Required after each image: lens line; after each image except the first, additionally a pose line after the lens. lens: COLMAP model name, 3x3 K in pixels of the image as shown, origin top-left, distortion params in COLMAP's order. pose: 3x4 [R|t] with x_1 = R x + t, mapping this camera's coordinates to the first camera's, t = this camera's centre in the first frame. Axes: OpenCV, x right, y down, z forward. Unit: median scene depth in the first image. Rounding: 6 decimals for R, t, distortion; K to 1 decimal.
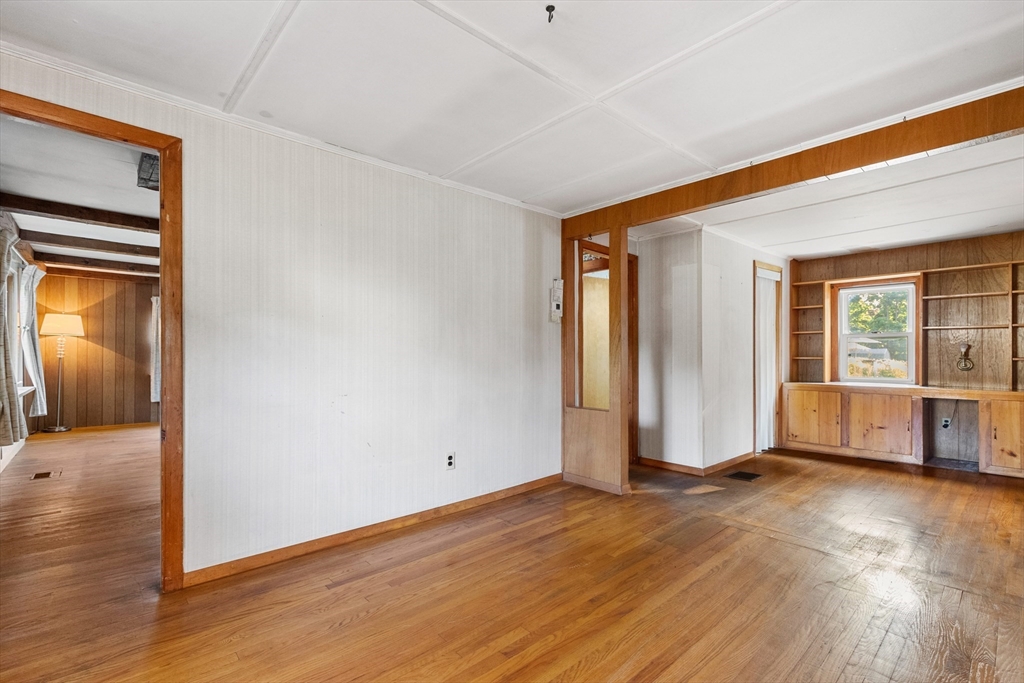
lens RADIAL K [[468.7, 0, 517.2], [0, 468.7, 349.0], [0, 0, 1]] dist [0.005240, 0.000169]
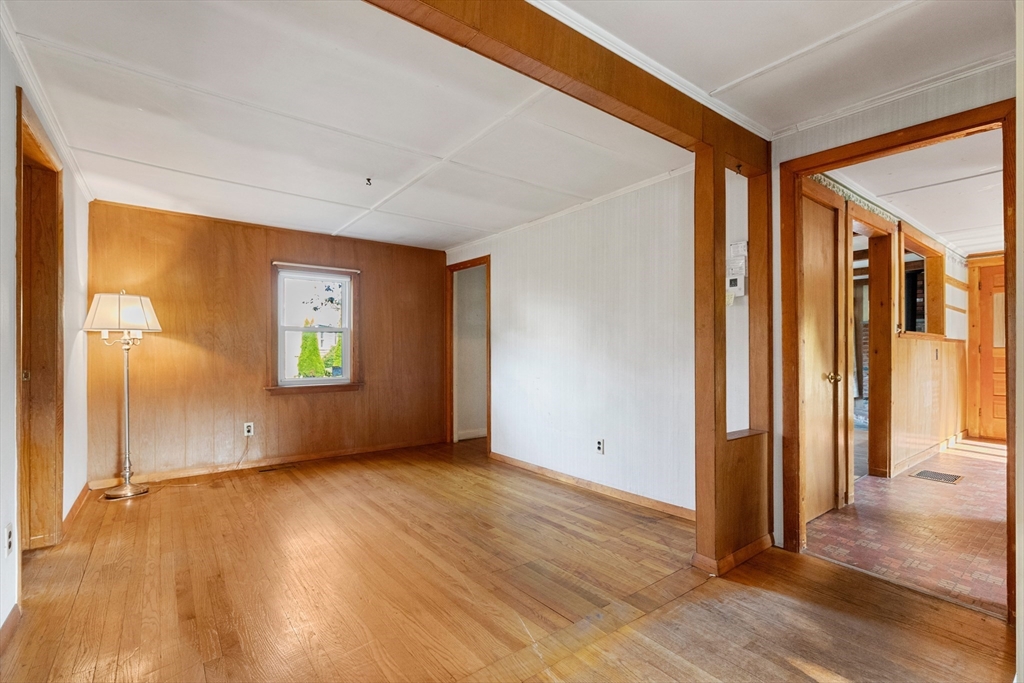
lens RADIAL K [[468.7, 0, 511.2], [0, 468.7, 343.0], [0, 0, 1]] dist [0.005240, 0.000169]
pose [[-0.100698, -0.019091, -0.994734, 1.019646], [0.010599, 0.999739, -0.020260, 0.012477], [0.994861, -0.012583, -0.100470, 0.918304]]
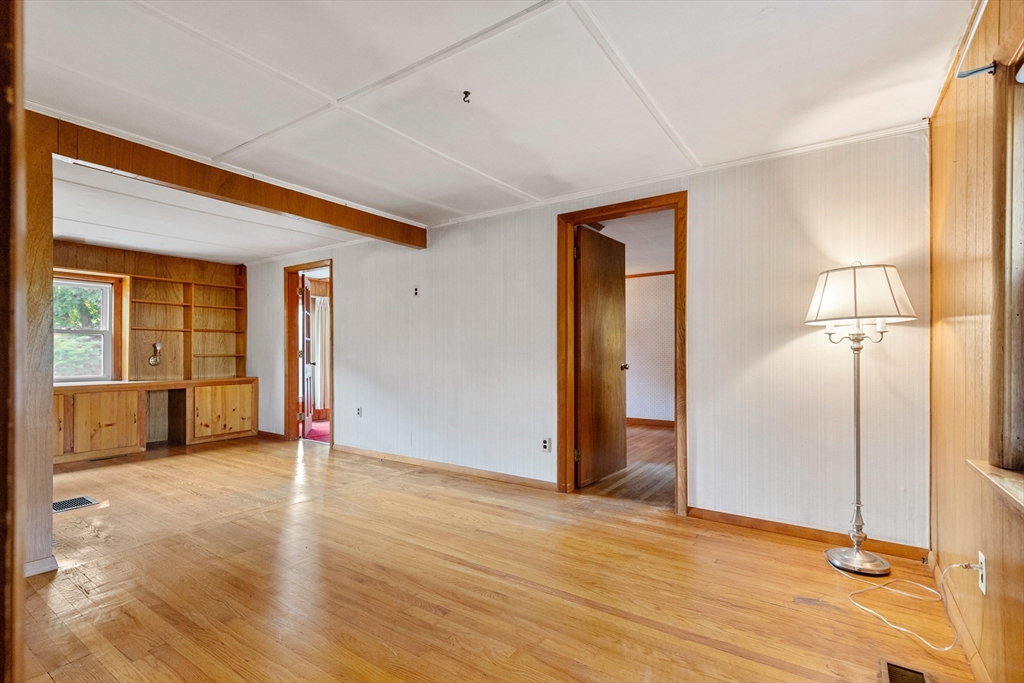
lens RADIAL K [[468.7, 0, 525.3], [0, 468.7, 354.2], [0, 0, 1]] dist [0.005240, 0.000169]
pose [[-0.244765, -0.005270, 0.969568, -0.643589], [-0.013279, 0.999910, 0.002083, 0.003536], [-0.969492, -0.012365, -0.244812, 0.593469]]
